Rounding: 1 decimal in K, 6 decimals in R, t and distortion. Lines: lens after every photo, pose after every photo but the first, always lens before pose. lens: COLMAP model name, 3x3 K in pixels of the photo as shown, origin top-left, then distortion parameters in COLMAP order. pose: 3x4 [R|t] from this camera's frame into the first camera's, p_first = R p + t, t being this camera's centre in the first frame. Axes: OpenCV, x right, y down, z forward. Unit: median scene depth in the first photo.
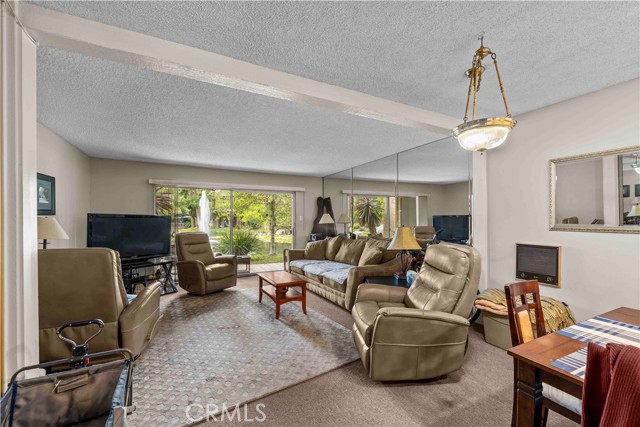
lens RADIAL K [[261.7, 0, 319.8], [0, 261.7, 218.1], [0, 0, 1]] dist [0.002208, -0.001720]
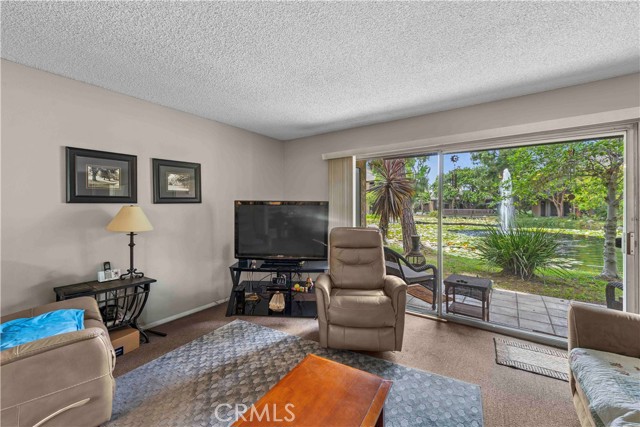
lens RADIAL K [[261.7, 0, 316.7], [0, 261.7, 207.0], [0, 0, 1]] dist [0.002208, -0.001720]
pose [[0.445374, 0.001974, -0.895342, 0.024594], [0.008234, 0.999946, 0.006301, 0.000410], [0.895307, -0.010179, 0.445334, 0.642299]]
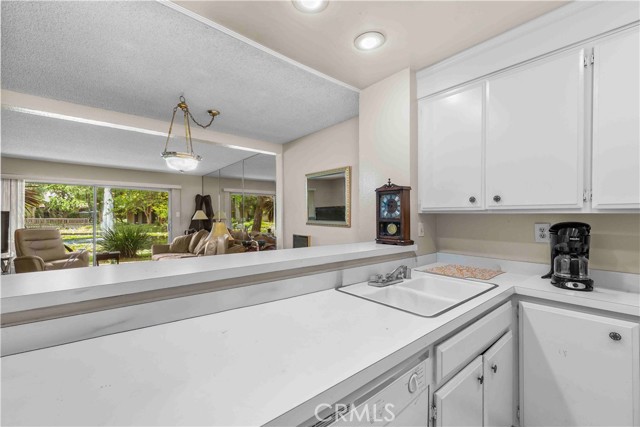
lens RADIAL K [[261.7, 0, 321.8], [0, 261.7, 217.7], [0, 0, 1]] dist [0.002208, -0.001720]
pose [[0.975132, 0.003540, 0.221599, 0.338713], [-0.006804, 0.999879, 0.013969, -0.007118], [-0.221523, -0.015129, 0.975038, -0.200590]]
